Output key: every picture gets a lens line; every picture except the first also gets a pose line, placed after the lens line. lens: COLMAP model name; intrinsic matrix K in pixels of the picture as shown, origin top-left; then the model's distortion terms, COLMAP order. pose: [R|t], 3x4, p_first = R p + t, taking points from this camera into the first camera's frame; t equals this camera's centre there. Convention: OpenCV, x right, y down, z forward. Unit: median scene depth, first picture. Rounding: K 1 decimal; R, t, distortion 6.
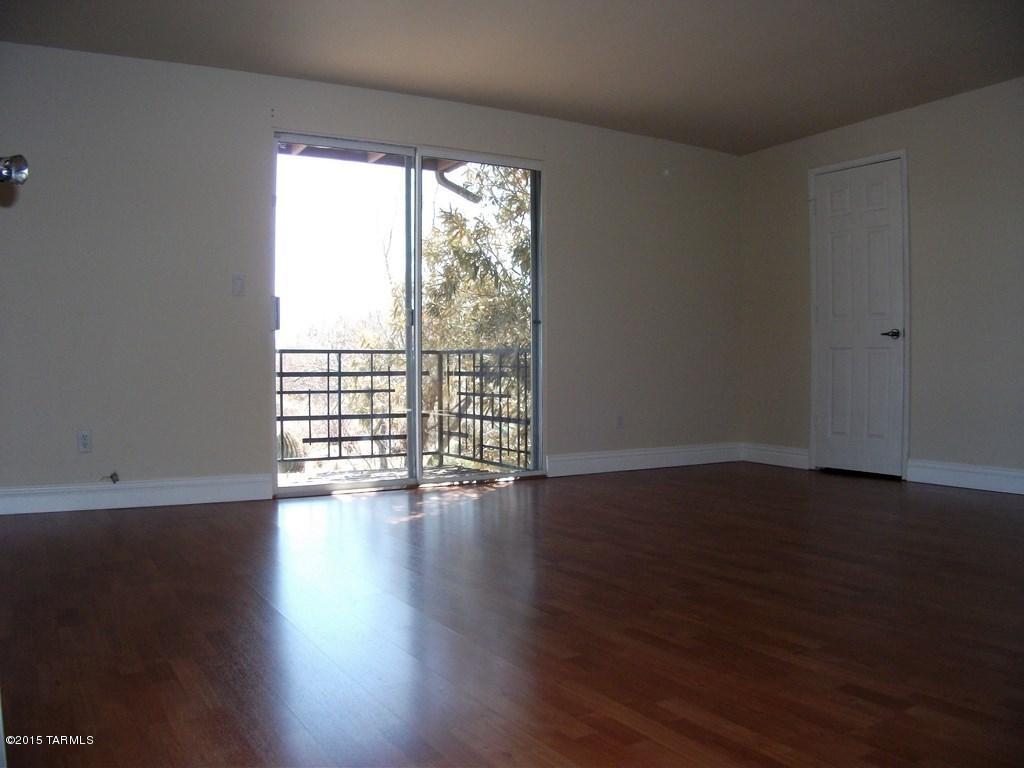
lens RADIAL K [[869.8, 0, 507.9], [0, 869.8, 390.7], [0, 0, 1]] dist [-0.240148, 0.101980]
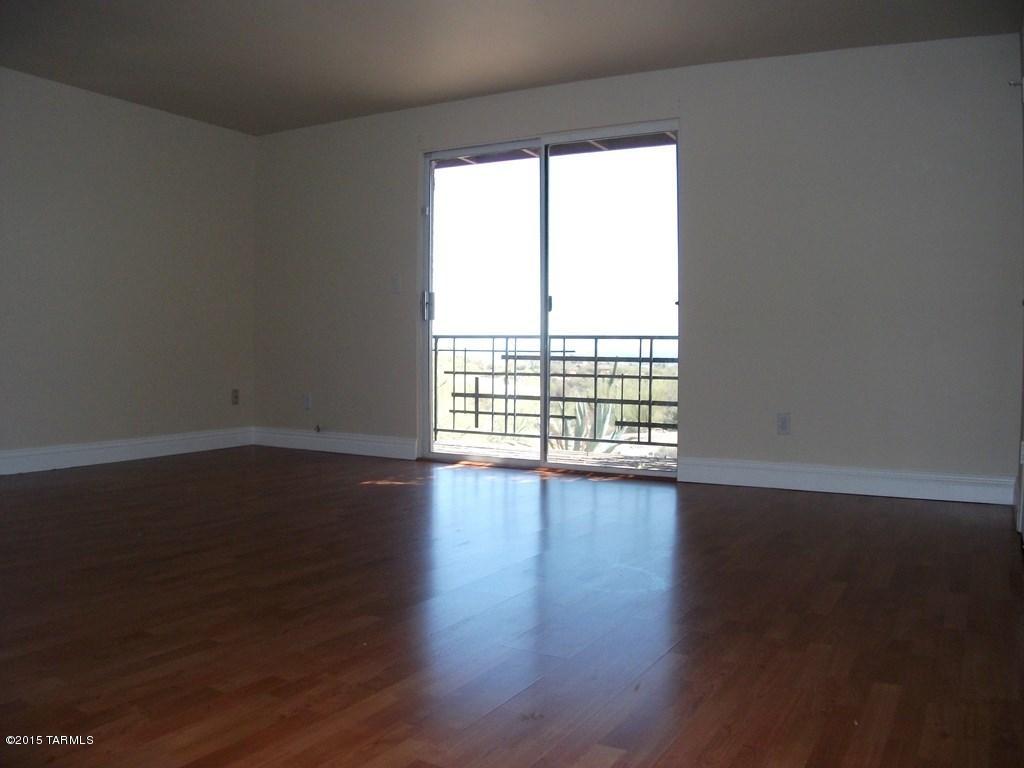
lens RADIAL K [[869.8, 0, 511.9], [0, 869.8, 389.7], [0, 0, 1]] dist [-0.240148, 0.101980]
pose [[0.491720, 0.047653, -0.869449, 0.612146], [-0.036773, 0.998747, 0.033943, -0.013314], [0.869977, 0.015282, 0.492856, 0.369101]]
